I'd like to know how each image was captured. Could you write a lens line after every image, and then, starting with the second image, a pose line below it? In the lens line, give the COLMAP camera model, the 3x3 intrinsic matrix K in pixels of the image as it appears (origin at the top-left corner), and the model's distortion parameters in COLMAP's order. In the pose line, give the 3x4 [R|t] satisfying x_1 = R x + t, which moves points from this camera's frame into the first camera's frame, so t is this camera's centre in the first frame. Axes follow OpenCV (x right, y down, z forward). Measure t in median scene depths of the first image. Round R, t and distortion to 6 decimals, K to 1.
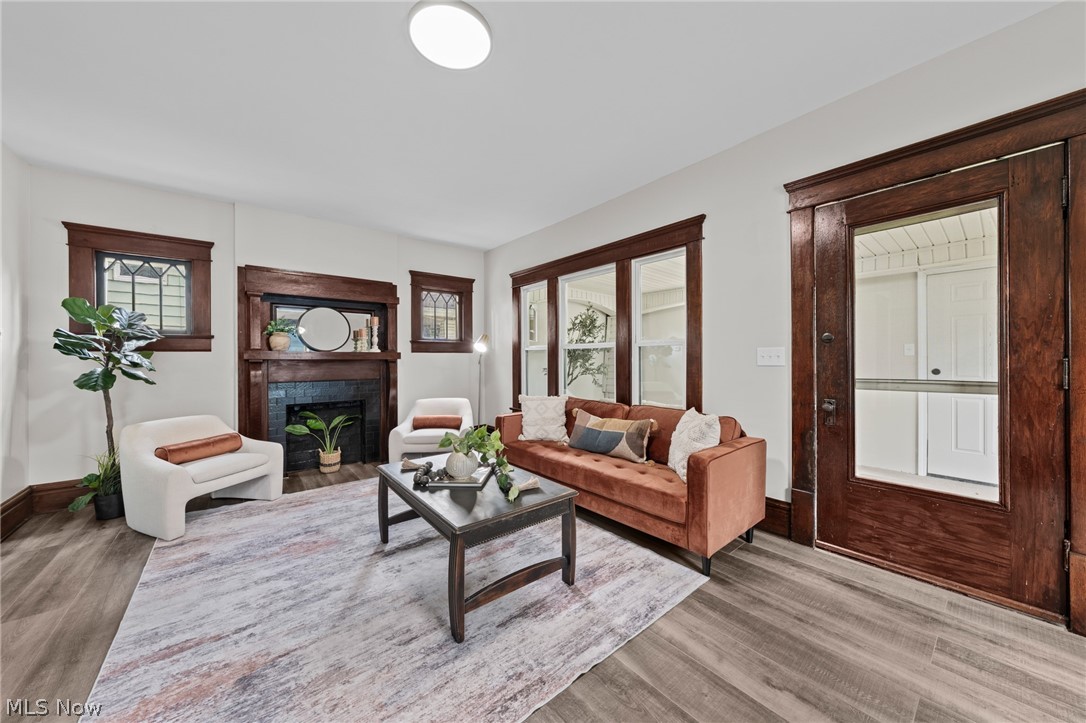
lens RADIAL K [[380.0, 0, 543.7], [0, 380.0, 356.7], [0, 0, 1]] dist [-0.000669, 0.000061]
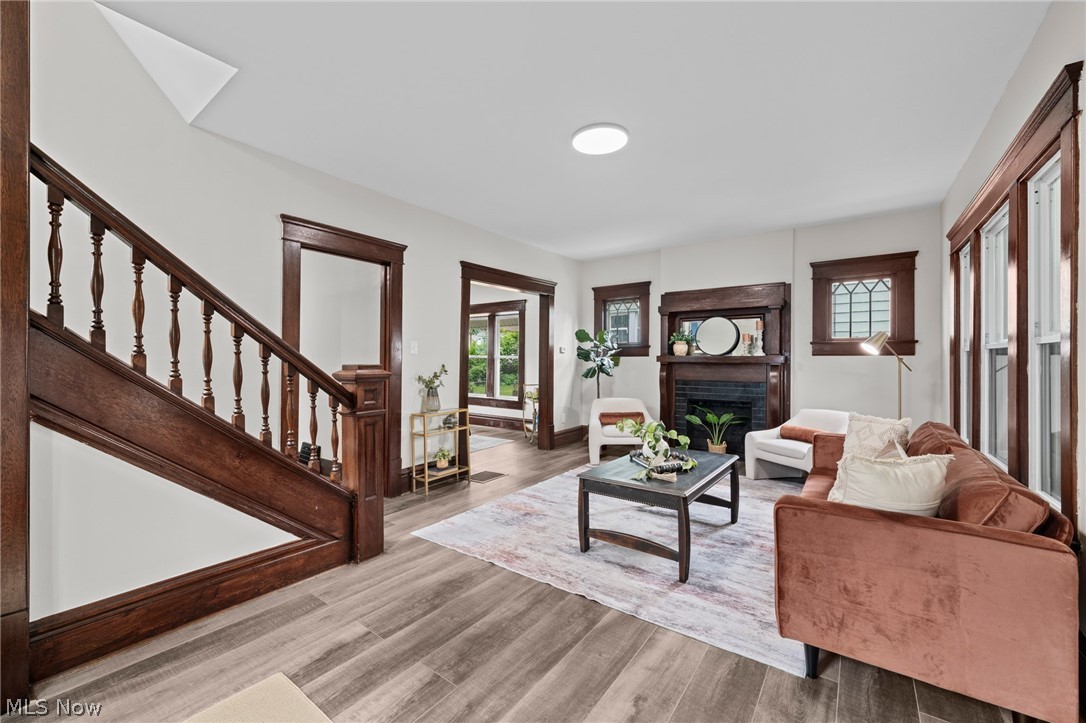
lens RADIAL K [[435.4, 0, 543.0], [0, 435.4, 361.5], [0, 0, 1]] dist [-0.001577, -0.000051]
pose [[0.249259, 0.006167, -0.968417, 0.845652], [0.000879, 0.999978, 0.006594, -0.008188], [0.968436, -0.002495, 0.249249, 0.253987]]
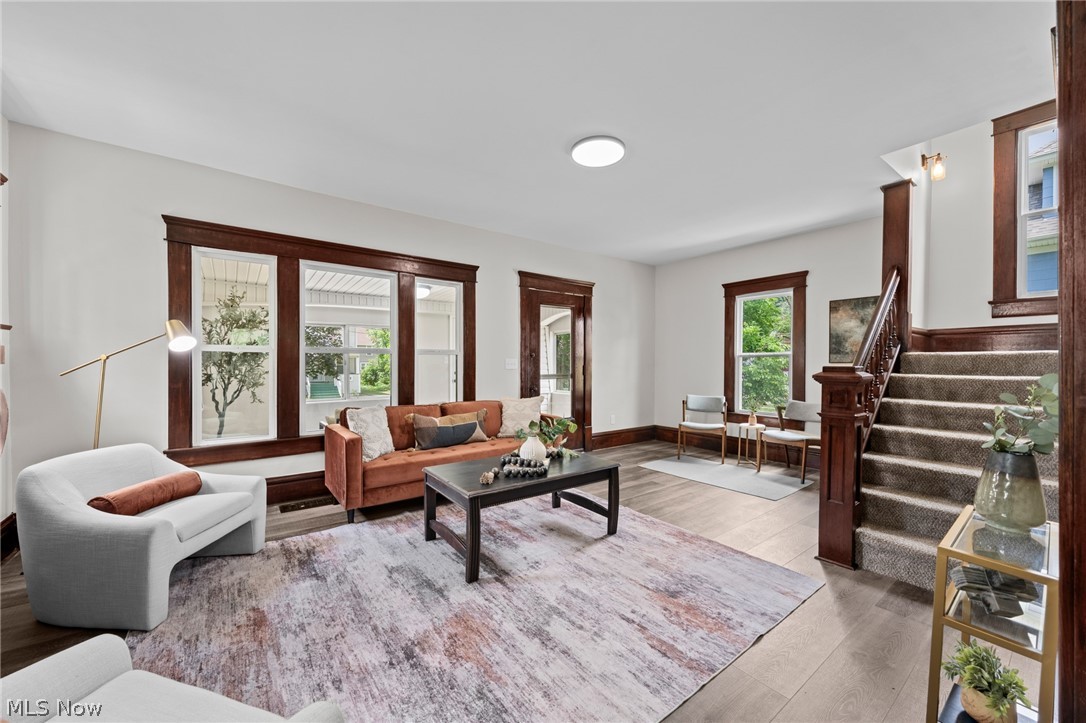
lens RADIAL K [[399.3, 0, 544.2], [0, 399.3, 360.7], [0, 0, 1]] dist [-0.001880, -0.000011]
pose [[0.038492, 0.013448, 0.999168, -1.211514], [-0.007639, 0.999884, -0.013163, 0.008115], [-0.999230, -0.007126, 0.038590, 0.754389]]
